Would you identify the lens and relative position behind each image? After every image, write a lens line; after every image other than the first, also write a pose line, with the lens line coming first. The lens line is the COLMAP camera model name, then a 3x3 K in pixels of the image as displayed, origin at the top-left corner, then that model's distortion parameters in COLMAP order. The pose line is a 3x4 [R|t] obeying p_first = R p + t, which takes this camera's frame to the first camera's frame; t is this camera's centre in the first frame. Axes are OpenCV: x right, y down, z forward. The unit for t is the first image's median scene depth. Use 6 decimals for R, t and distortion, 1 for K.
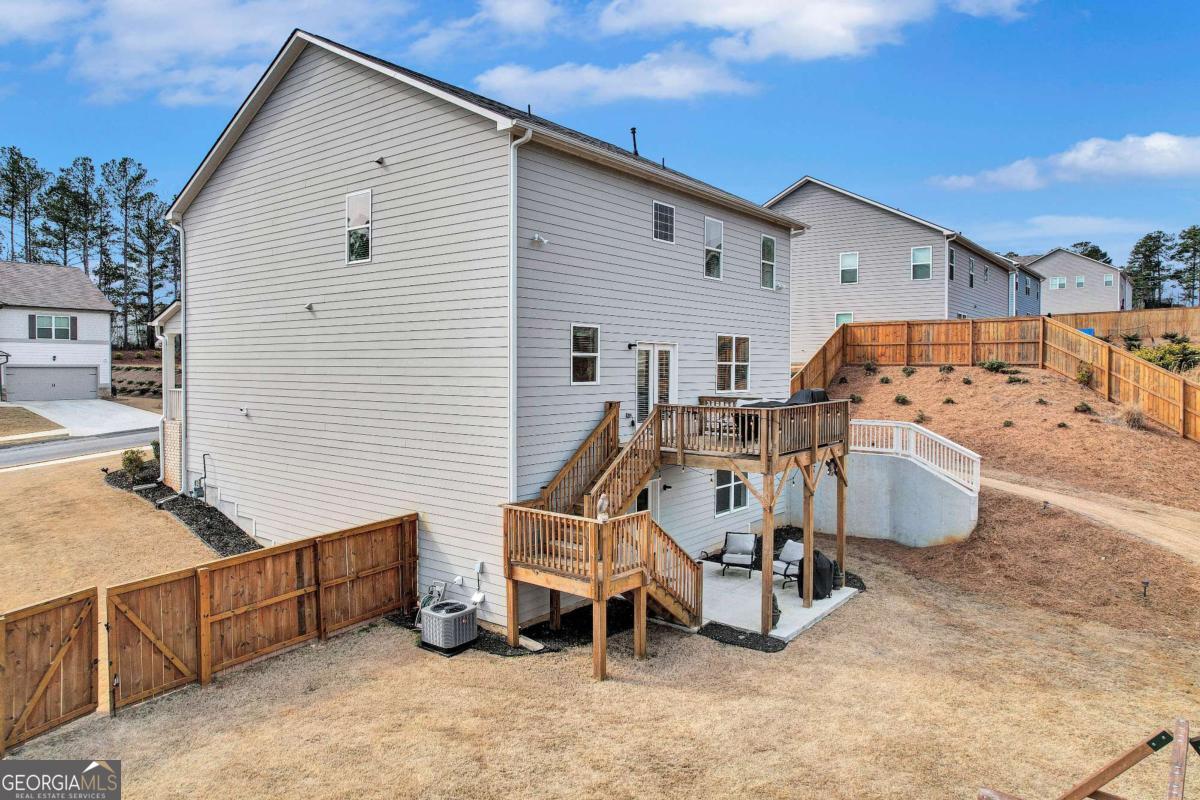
lens RADIAL K [[754.3, 0, 600.0], [0, 754.3, 395.0], [0, 0, 1]] dist [0.005887, 0.001012]
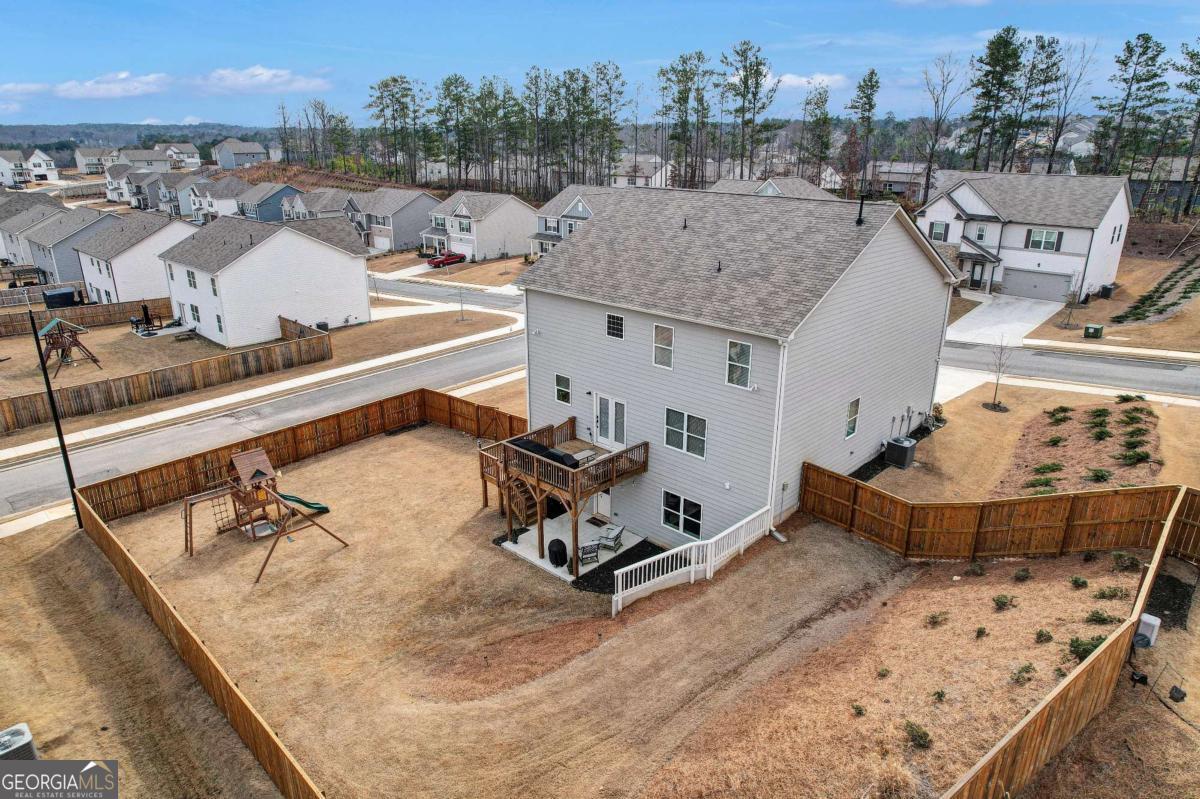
lens RADIAL K [[754.3, 0, 601.5], [0, 754.3, 400.4], [0, 0, 1]] dist [0.005887, 0.001012]
pose [[-0.090252, 0.324248, -0.941657, 1.635734], [-0.045330, 0.943198, 0.329124, -0.604023], [0.994887, 0.072389, -0.070427, 1.098387]]
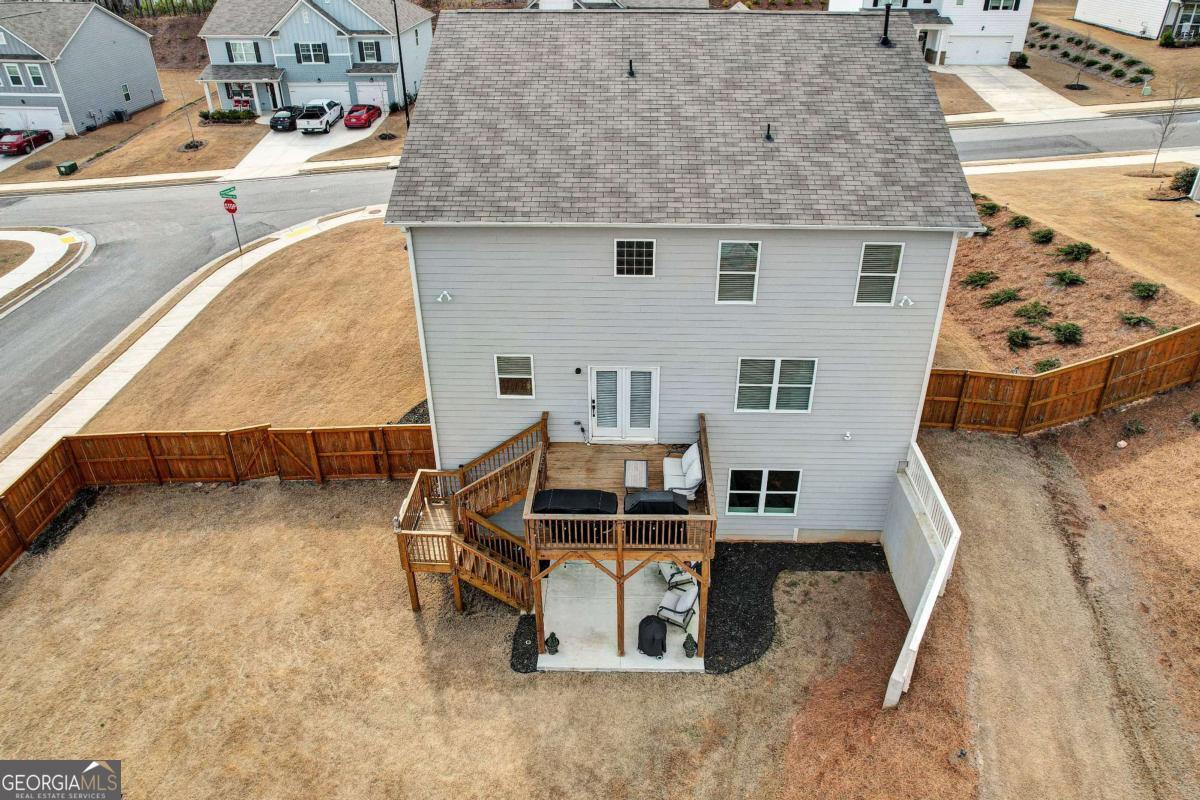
lens RADIAL K [[790.4, 0, 605.2], [0, 790.4, 326.2], [0, 0, 1]] dist [-0.011744, -0.001221]
pose [[0.592653, 0.366099, -0.717450, 0.812415], [-0.022005, 0.897762, 0.439931, -0.591254], [0.805158, -0.244939, 0.540117, 0.412357]]
